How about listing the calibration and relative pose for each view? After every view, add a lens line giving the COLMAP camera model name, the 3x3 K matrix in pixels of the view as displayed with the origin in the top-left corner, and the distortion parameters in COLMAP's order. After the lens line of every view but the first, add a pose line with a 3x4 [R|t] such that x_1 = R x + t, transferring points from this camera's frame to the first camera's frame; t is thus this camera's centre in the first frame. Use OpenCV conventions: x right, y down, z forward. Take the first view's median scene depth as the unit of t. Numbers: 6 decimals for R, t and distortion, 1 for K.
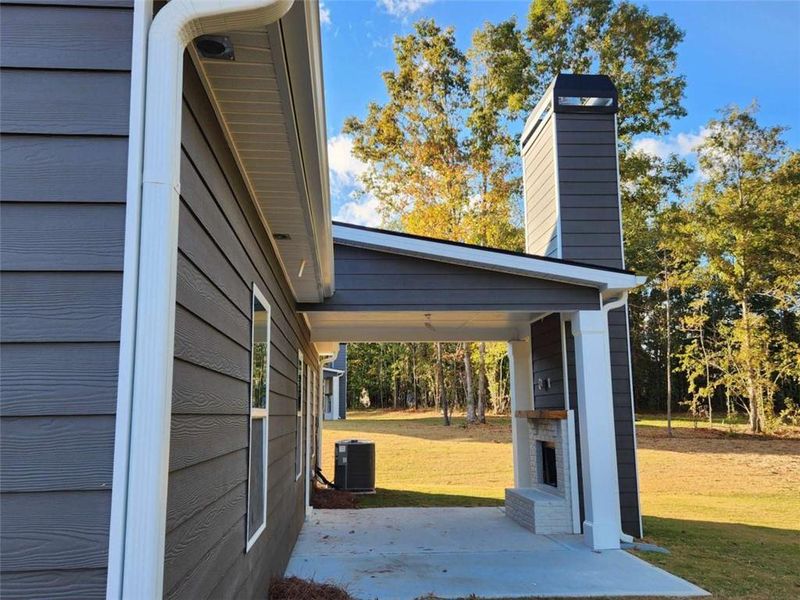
lens RADIAL K [[682.0, 0, 400.0], [0, 682.0, 300.0], [0, 0, 1]] dist [0.039883, -0.001905]
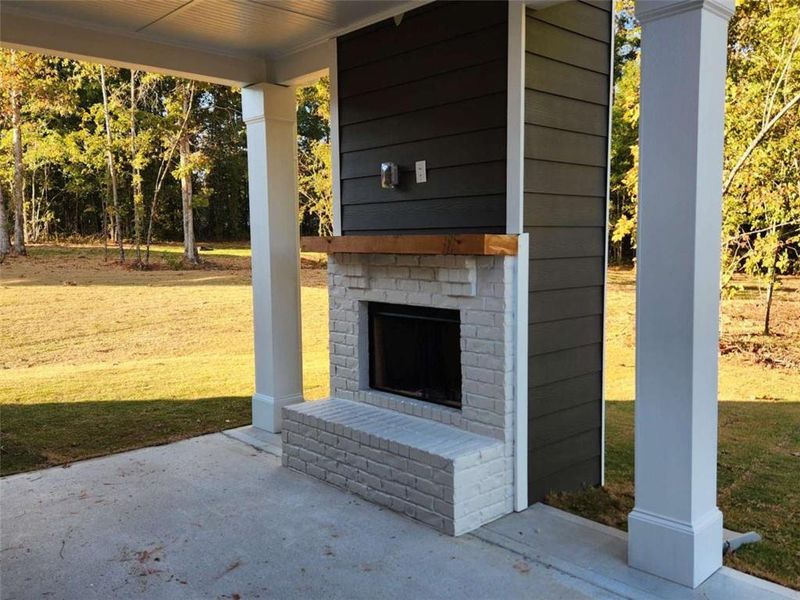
lens RADIAL K [[682.0, 0, 400.0], [0, 682.0, 300.0], [0, 0, 1]] dist [0.039883, -0.001905]
pose [[0.783771, -0.052734, 0.618807, -0.018946], [-0.101087, 0.972269, 0.210891, 0.034044], [-0.612767, -0.227844, 0.756706, 0.204722]]
